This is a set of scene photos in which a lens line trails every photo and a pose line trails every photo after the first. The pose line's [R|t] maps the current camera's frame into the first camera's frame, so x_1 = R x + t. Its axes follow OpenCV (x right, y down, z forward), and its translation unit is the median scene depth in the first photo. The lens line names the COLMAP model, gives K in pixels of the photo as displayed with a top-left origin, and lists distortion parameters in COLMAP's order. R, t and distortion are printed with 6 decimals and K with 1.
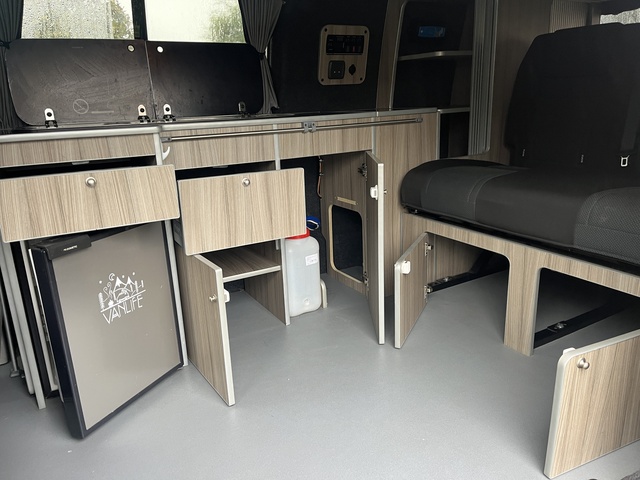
lens RADIAL K [[483.1, 0, 319.4], [0, 483.1, 230.2], [0, 0, 1]] dist [0.034128, 0.002959]
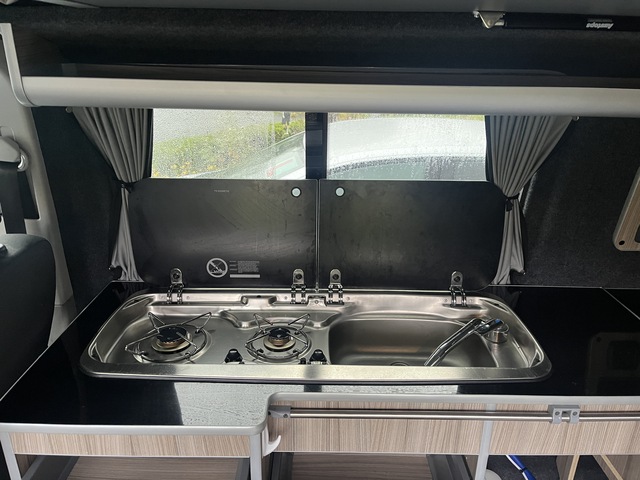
lens RADIAL K [[482.8, 0, 318.4], [0, 482.8, 236.0], [0, 0, 1]] dist [0.029643, -0.006829]
pose [[0.865397, 0.220389, -0.450018, -0.047861], [-0.179788, 0.974852, 0.131680, -0.358156], [0.467722, -0.033048, 0.883258, 0.386204]]
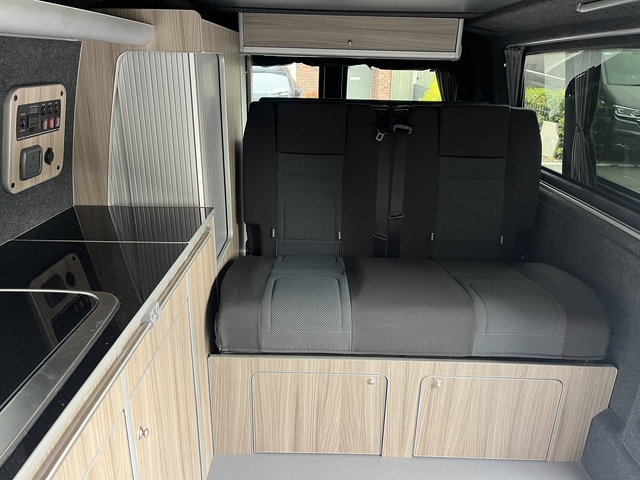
lens RADIAL K [[482.8, 0, 318.4], [0, 482.8, 236.0], [0, 0, 1]] dist [0.029643, -0.006829]
pose [[0.503345, -0.243631, 0.829028, -0.306236], [0.189945, 0.967158, 0.168899, -0.308794], [-0.842950, 0.072456, 0.533090, 0.478264]]
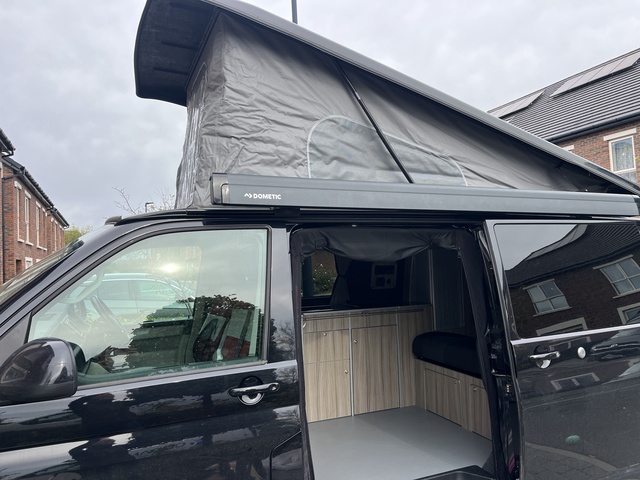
lens RADIAL K [[482.8, 0, 318.4], [0, 482.8, 236.0], [0, 0, 1]] dist [0.029643, -0.006829]
pose [[0.991936, 0.007330, -0.126528, 0.036575], [-0.046012, 0.951040, -0.305624, 0.106677], [0.118093, 0.308981, 0.943708, -0.999325]]
